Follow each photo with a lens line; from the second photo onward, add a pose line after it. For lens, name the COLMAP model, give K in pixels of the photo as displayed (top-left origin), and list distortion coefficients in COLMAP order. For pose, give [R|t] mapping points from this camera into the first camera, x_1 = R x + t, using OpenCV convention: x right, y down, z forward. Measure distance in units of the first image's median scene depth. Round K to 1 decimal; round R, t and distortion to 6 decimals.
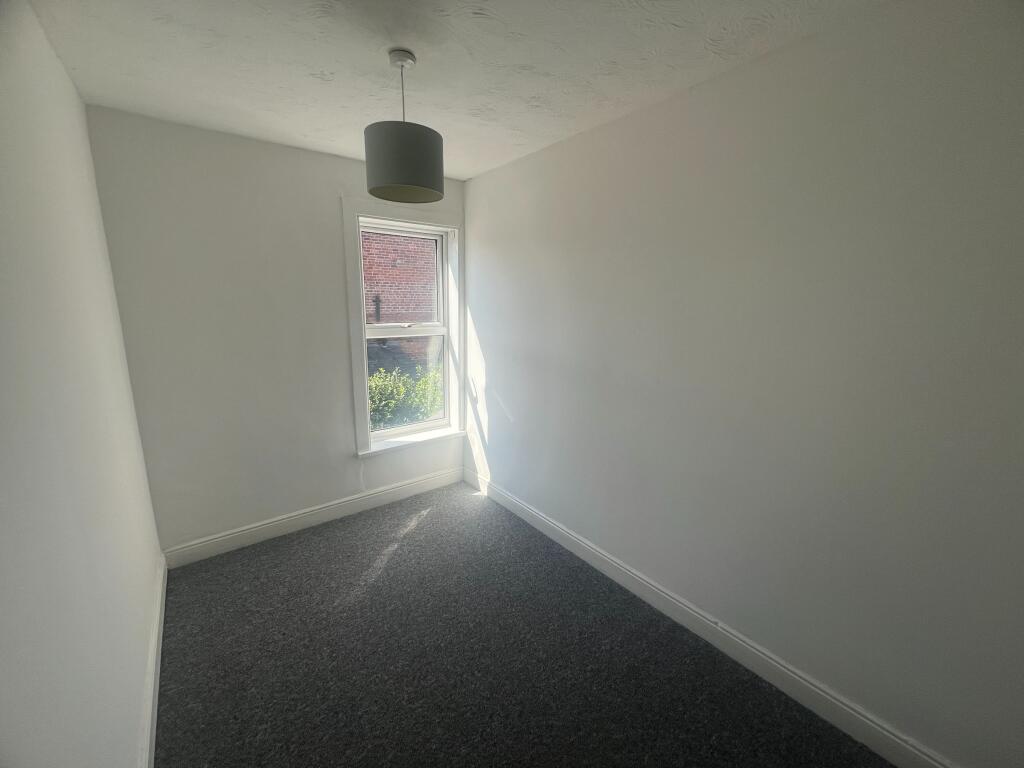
lens RADIAL K [[412.3, 0, 512.0], [0, 412.3, 384.0], [0, 0, 1]] dist [-0.000633, -0.000011]
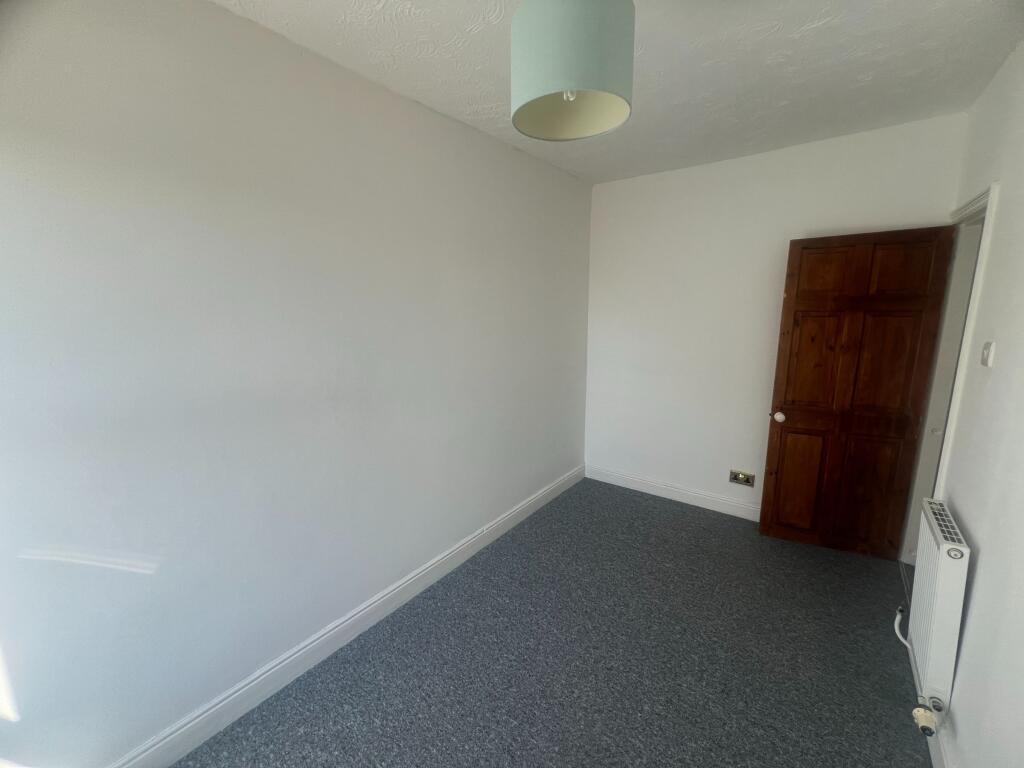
lens RADIAL K [[437.9, 0, 512.0], [0, 437.9, 384.0], [0, 0, 1]] dist [-0.000196, -0.000039]
pose [[-0.280000, -0.171733, 0.944515, -0.782984], [0.207884, 0.949678, 0.234298, -0.178482], [-0.937222, 0.261953, -0.230209, 1.107221]]
